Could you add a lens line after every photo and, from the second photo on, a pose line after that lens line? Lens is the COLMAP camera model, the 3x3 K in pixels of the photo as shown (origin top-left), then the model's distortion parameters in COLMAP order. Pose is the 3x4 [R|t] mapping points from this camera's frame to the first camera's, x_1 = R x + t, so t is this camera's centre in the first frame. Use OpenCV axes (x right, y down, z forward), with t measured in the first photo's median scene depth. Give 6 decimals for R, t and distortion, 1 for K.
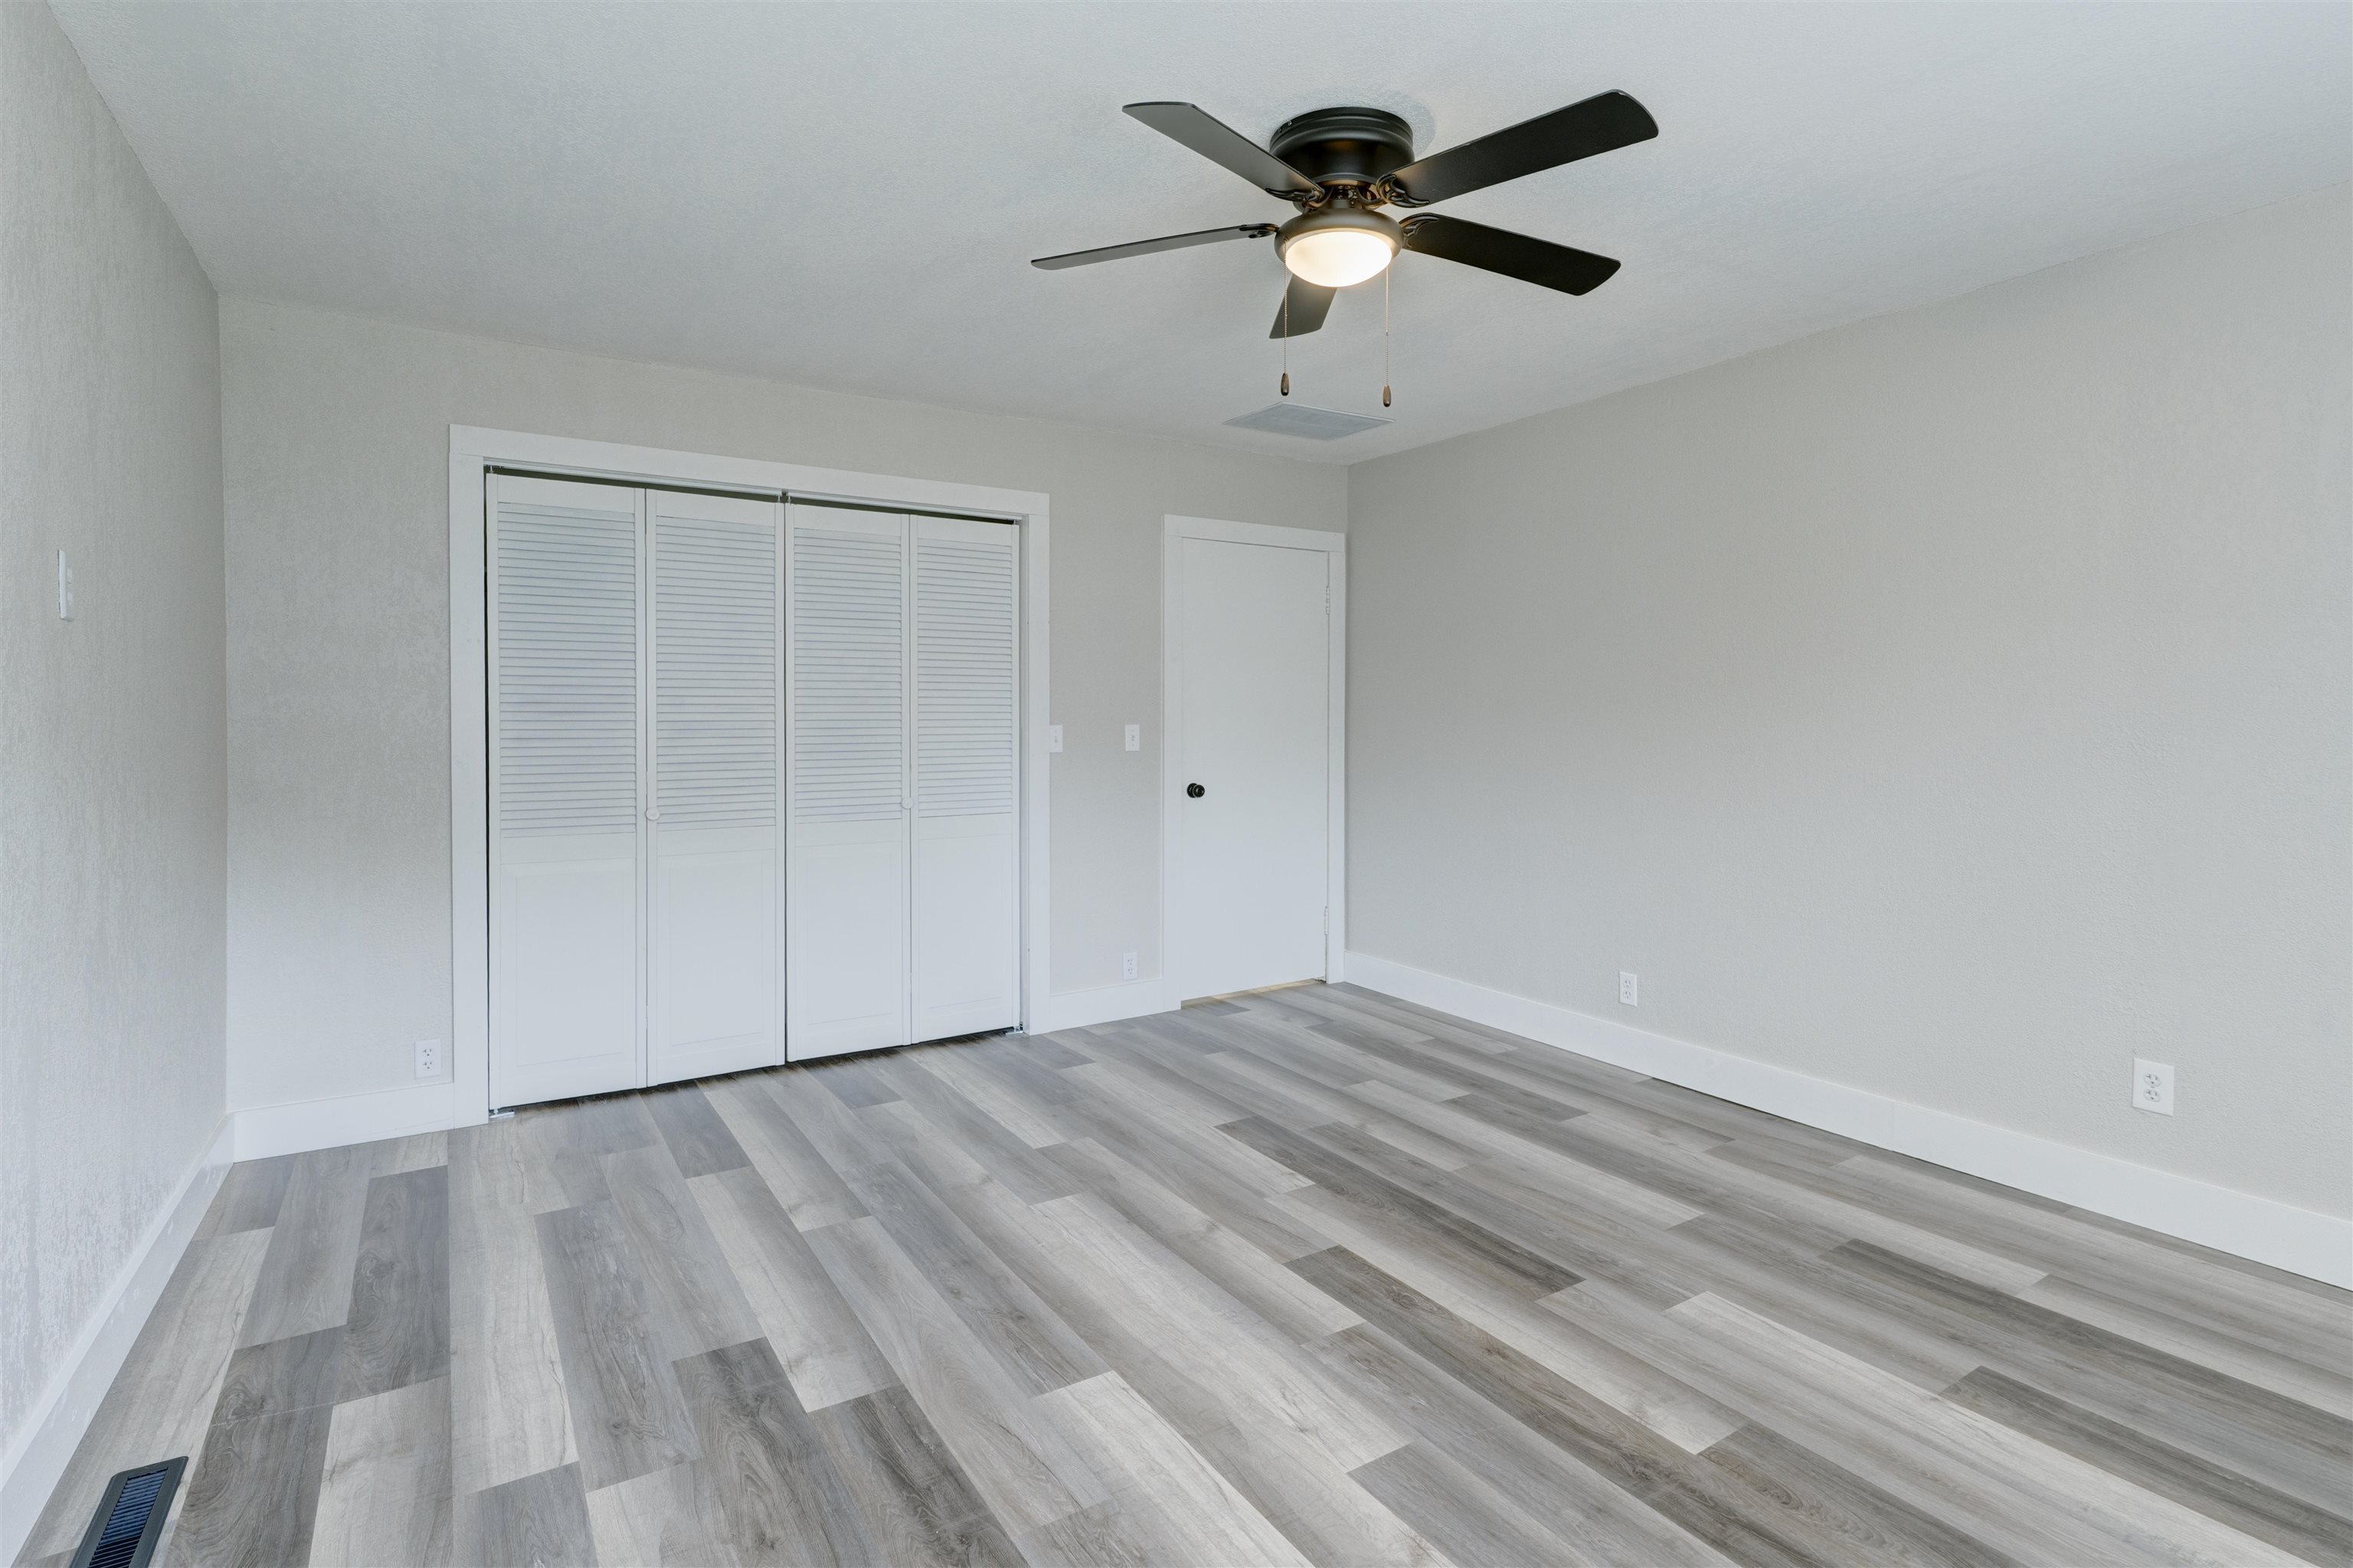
lens RADIAL K [[1174.3, 0, 1165.7], [0, 1174.3, 712.0], [0, 0, 1]] dist [-0.000787, 0.000109]
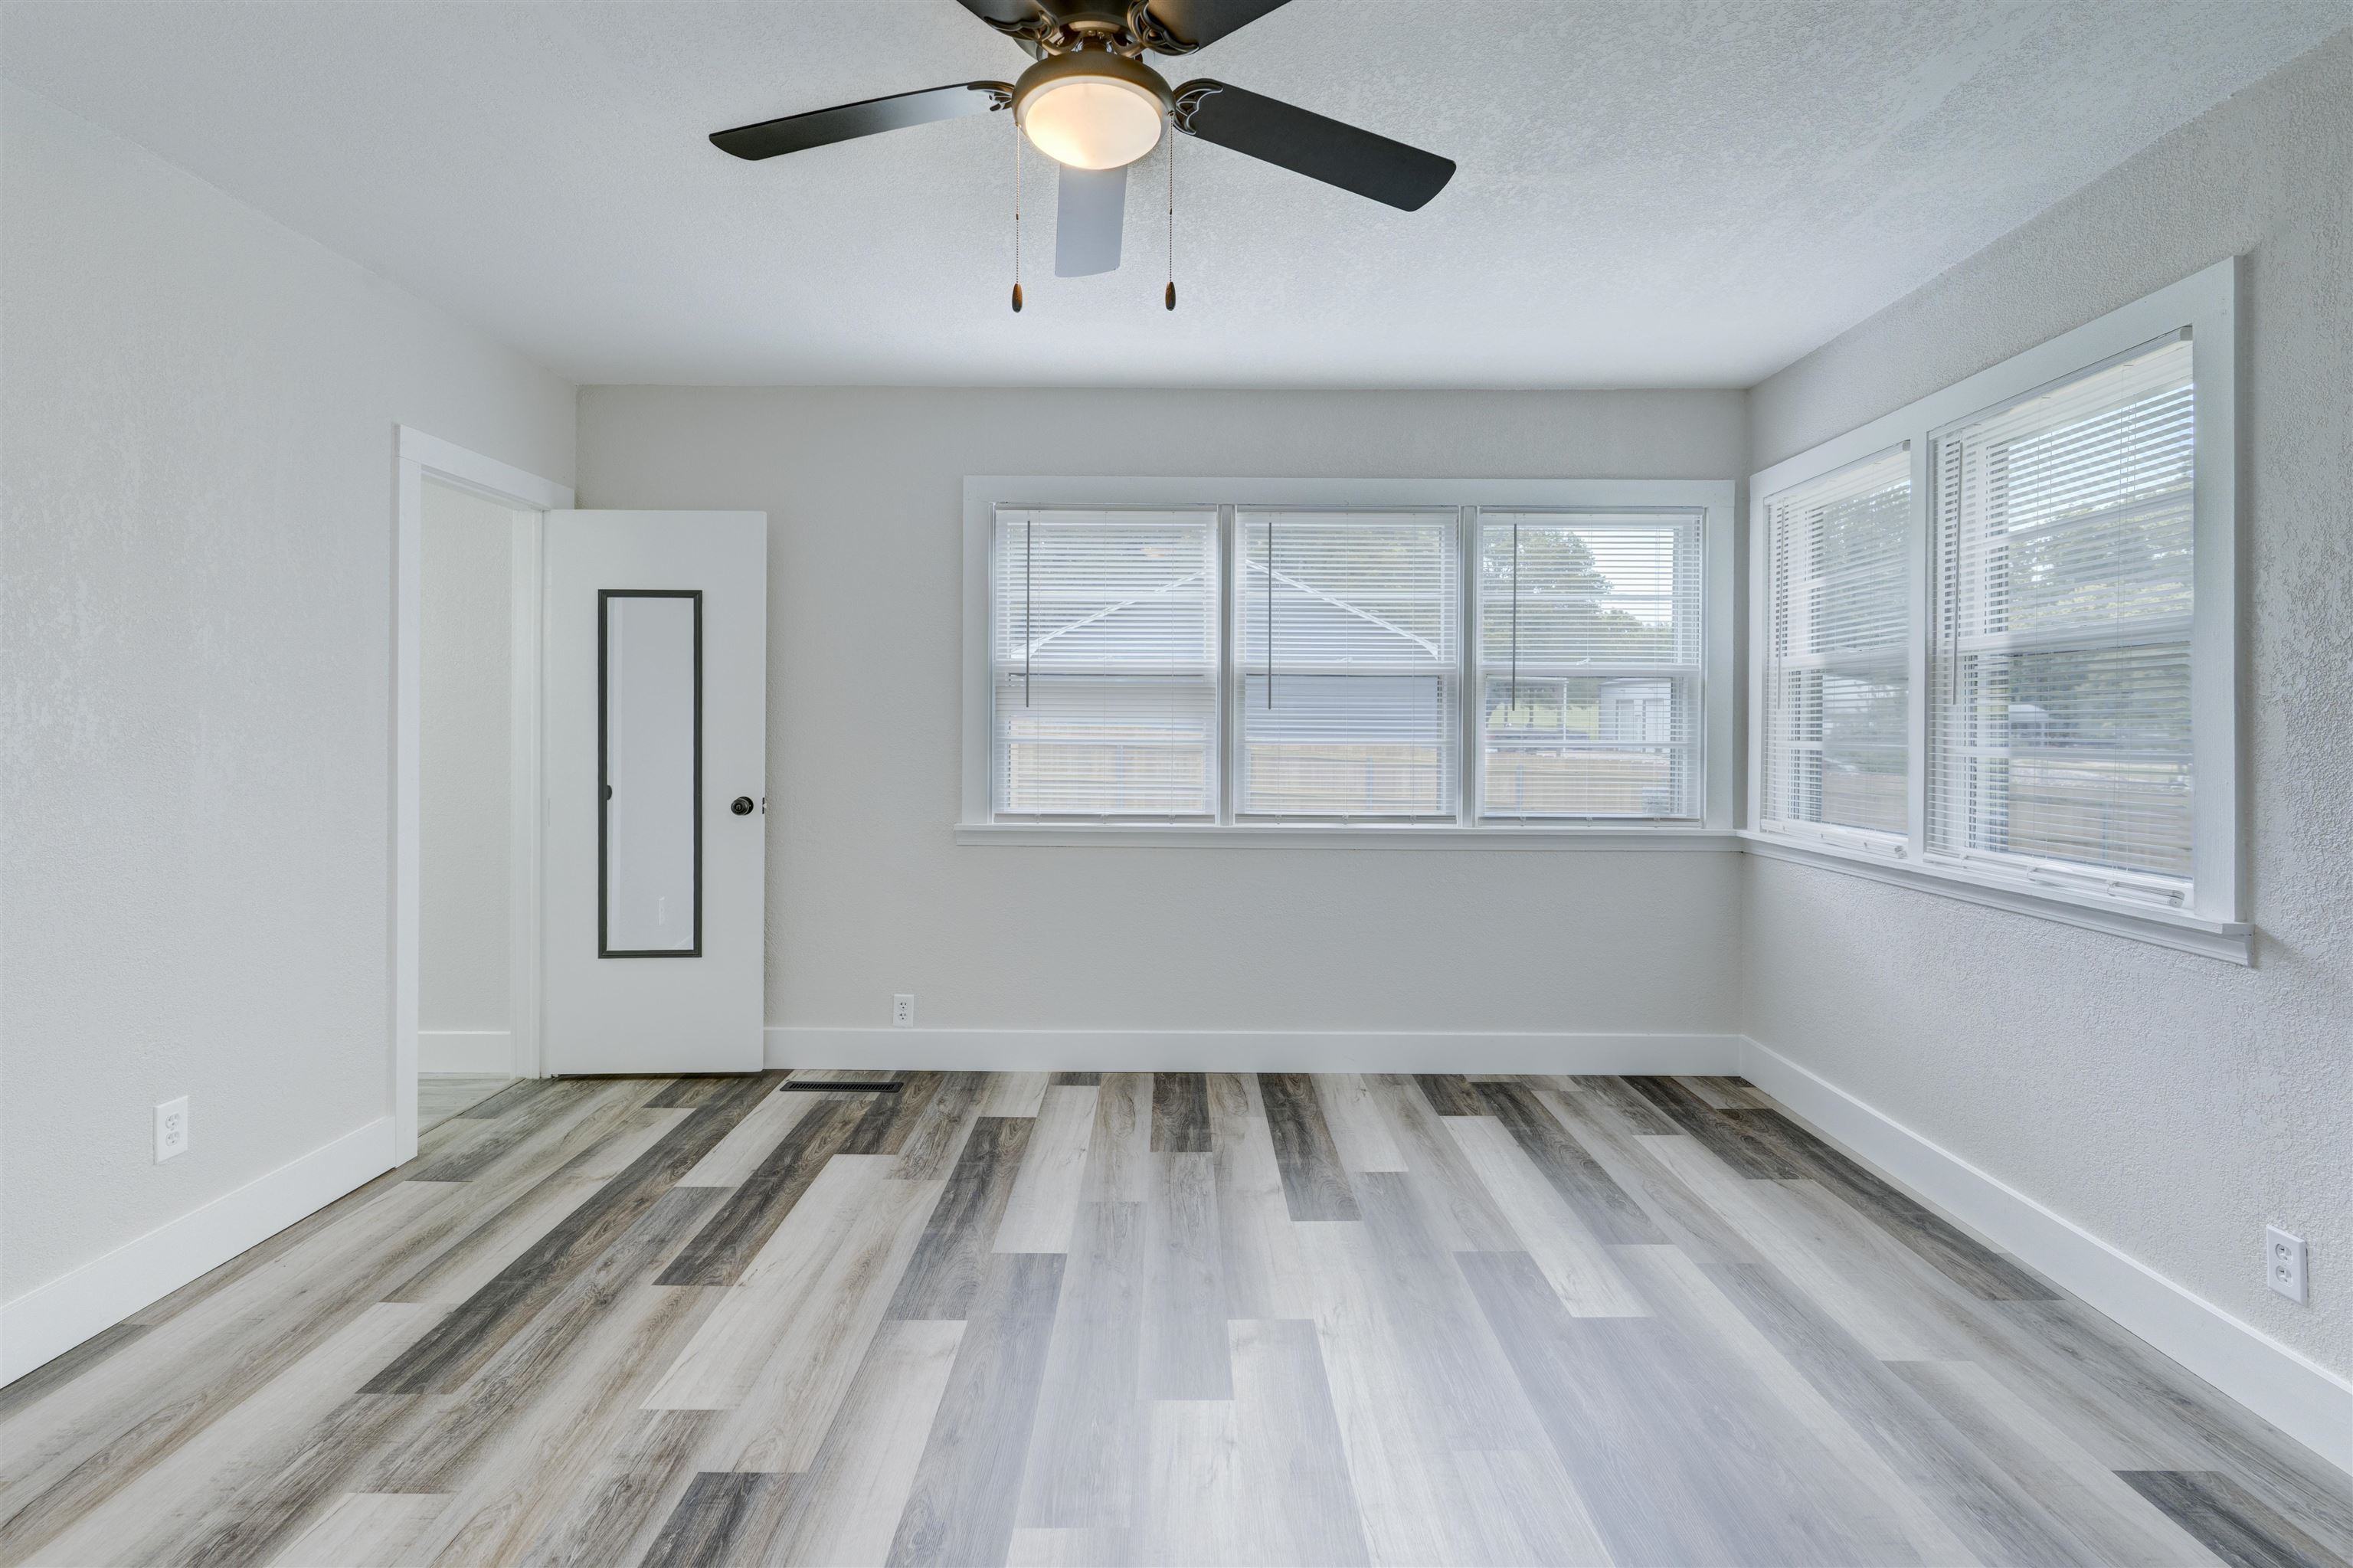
lens RADIAL K [[1174.3, 0, 1165.7], [0, 1174.3, 712.0], [0, 0, 1]] dist [-0.000787, 0.000109]
pose [[-0.844250, -0.002220, 0.535945, -0.313716], [-0.006711, 0.999957, -0.006430, 0.008176], [-0.535908, -0.009025, -0.844228, 1.618147]]
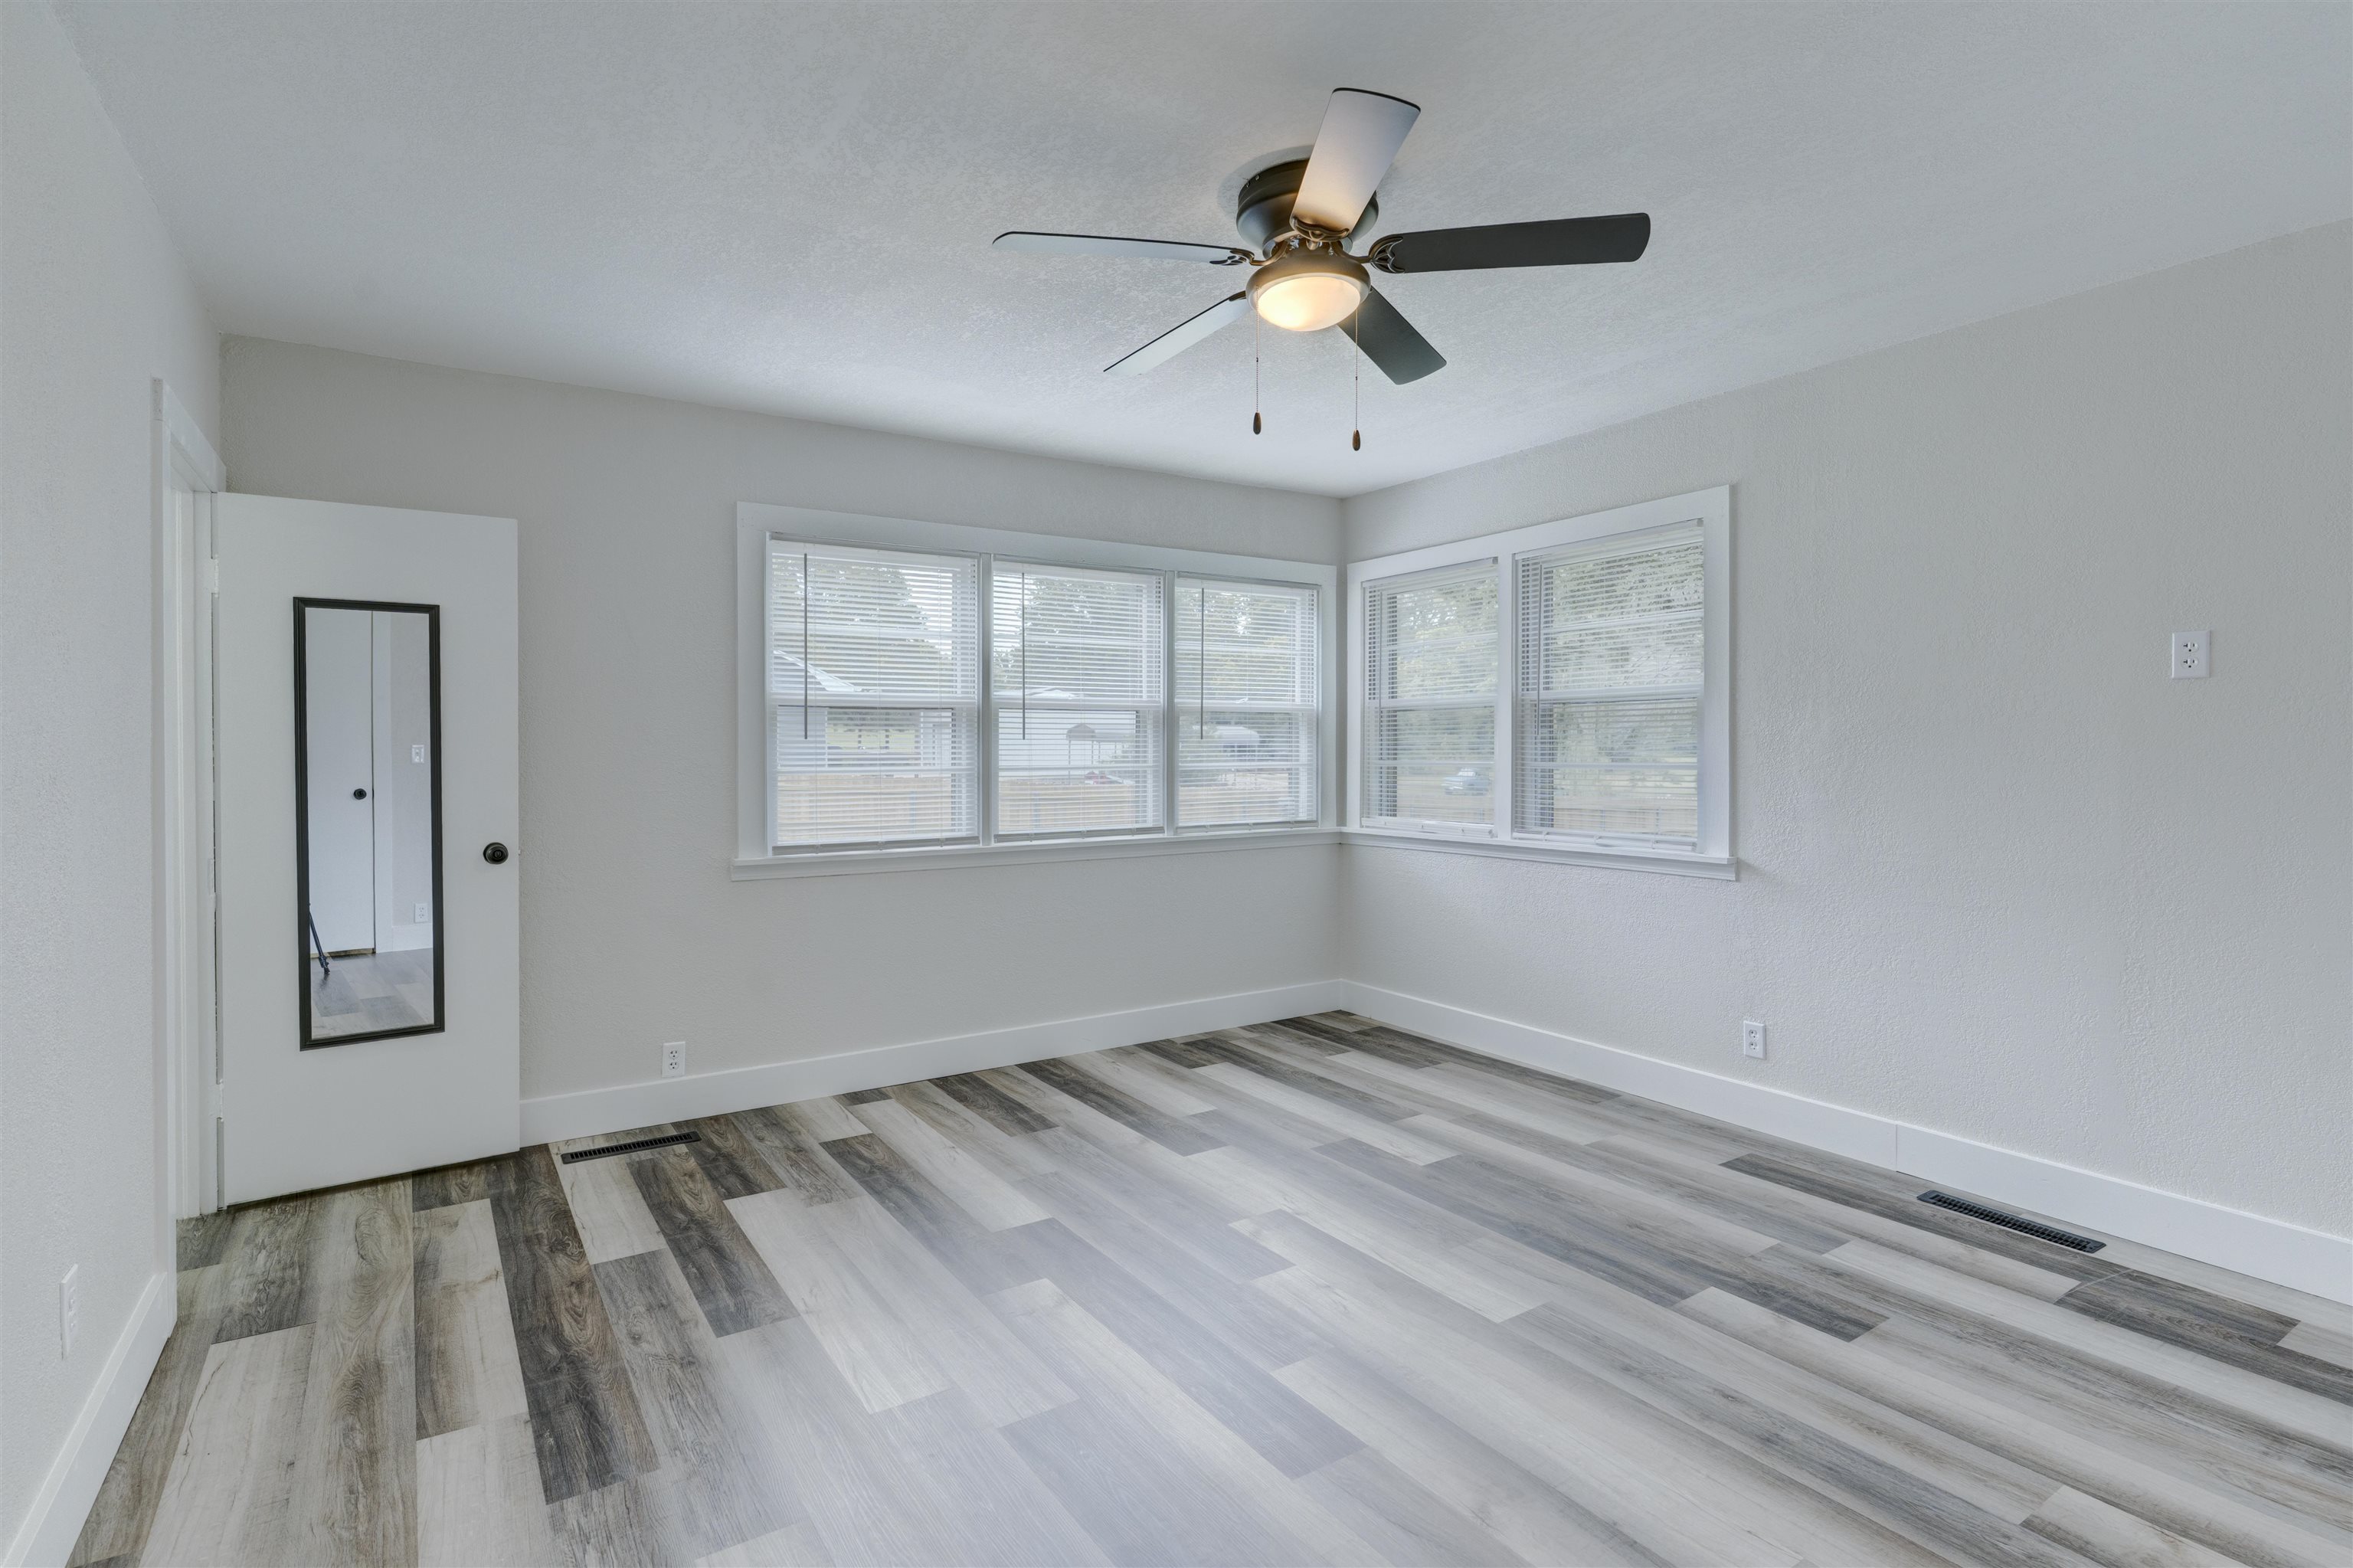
lens RADIAL K [[1169.5, 0, 1172.4], [0, 1169.5, 746.1], [0, 0, 1]] dist [-0.000986, 0.000369]
pose [[-0.999732, 0.002500, -0.023034, 0.278637], [0.002500, 0.999997, 0.000067, 0.003227], [0.023034, 0.000010, -0.999735, 2.010880]]
